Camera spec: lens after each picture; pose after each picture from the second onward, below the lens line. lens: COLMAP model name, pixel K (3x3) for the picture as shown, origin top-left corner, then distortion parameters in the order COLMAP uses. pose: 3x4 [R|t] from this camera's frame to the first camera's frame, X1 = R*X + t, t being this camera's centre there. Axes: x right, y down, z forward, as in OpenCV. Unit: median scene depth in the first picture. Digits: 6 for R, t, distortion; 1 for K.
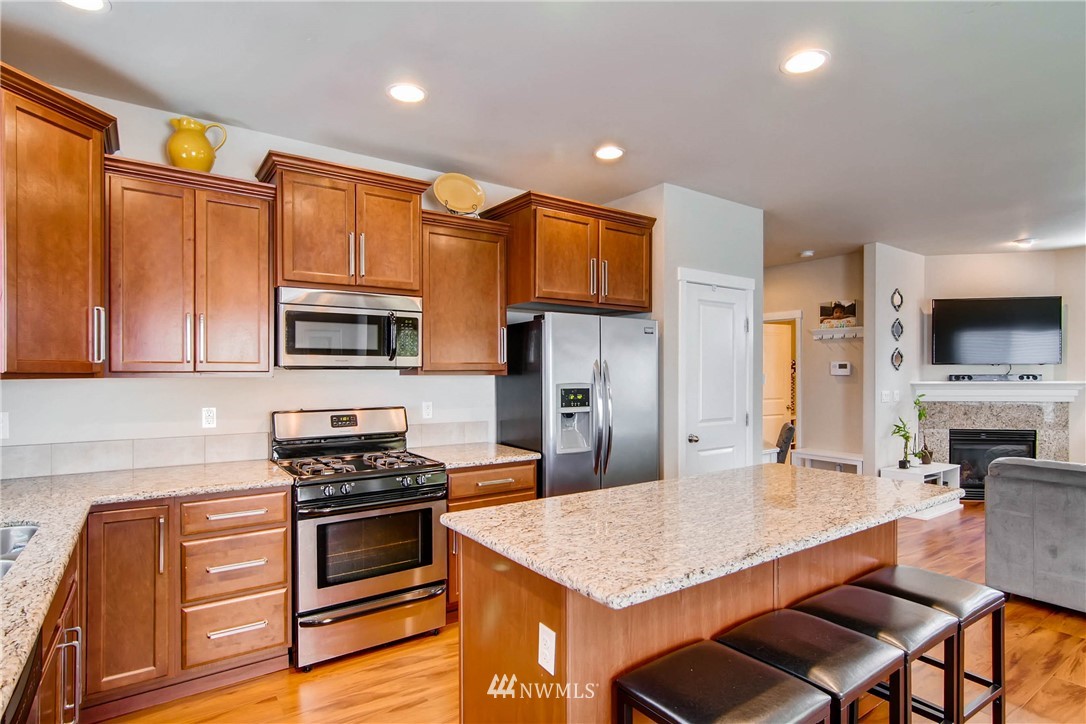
lens RADIAL K [[567.6, 0, 546.2], [0, 567.6, 378.5], [0, 0, 1]] dist [-0.001282, 0.002129]
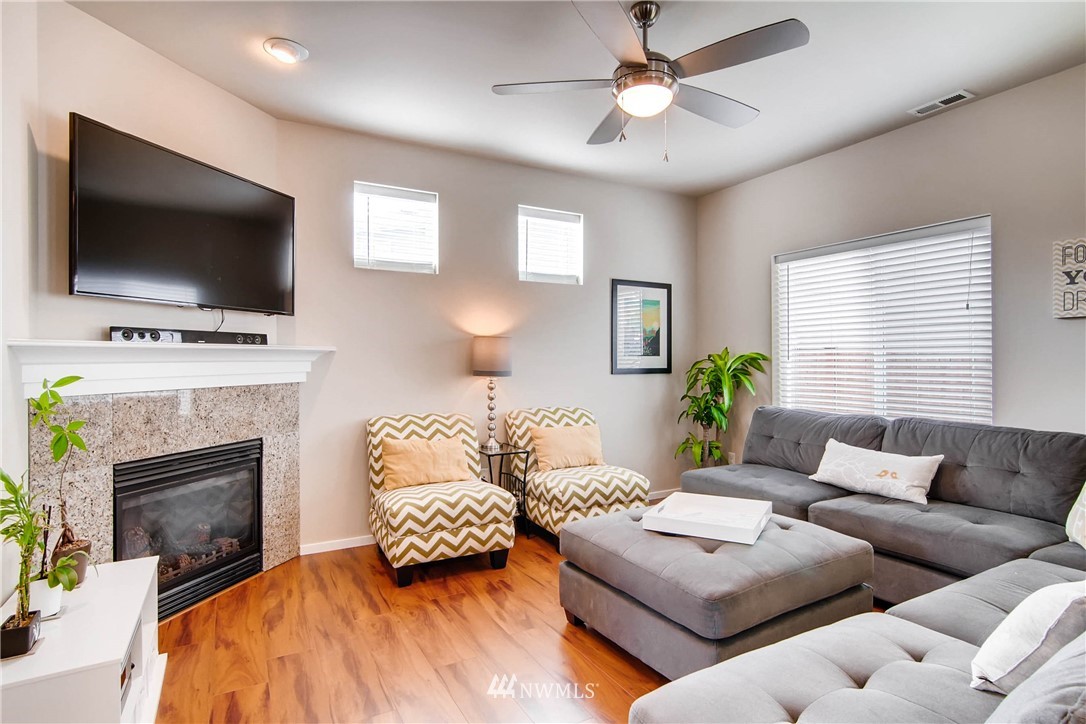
lens RADIAL K [[567.6, 0, 550.3], [0, 567.6, 351.0], [0, 0, 1]] dist [-0.001282, 0.002129]
pose [[0.109963, 0.013507, 0.993844, 0.673637], [0.009543, 0.999847, -0.014644, 0.037663], [-0.993890, 0.011094, 0.109817, 1.246028]]
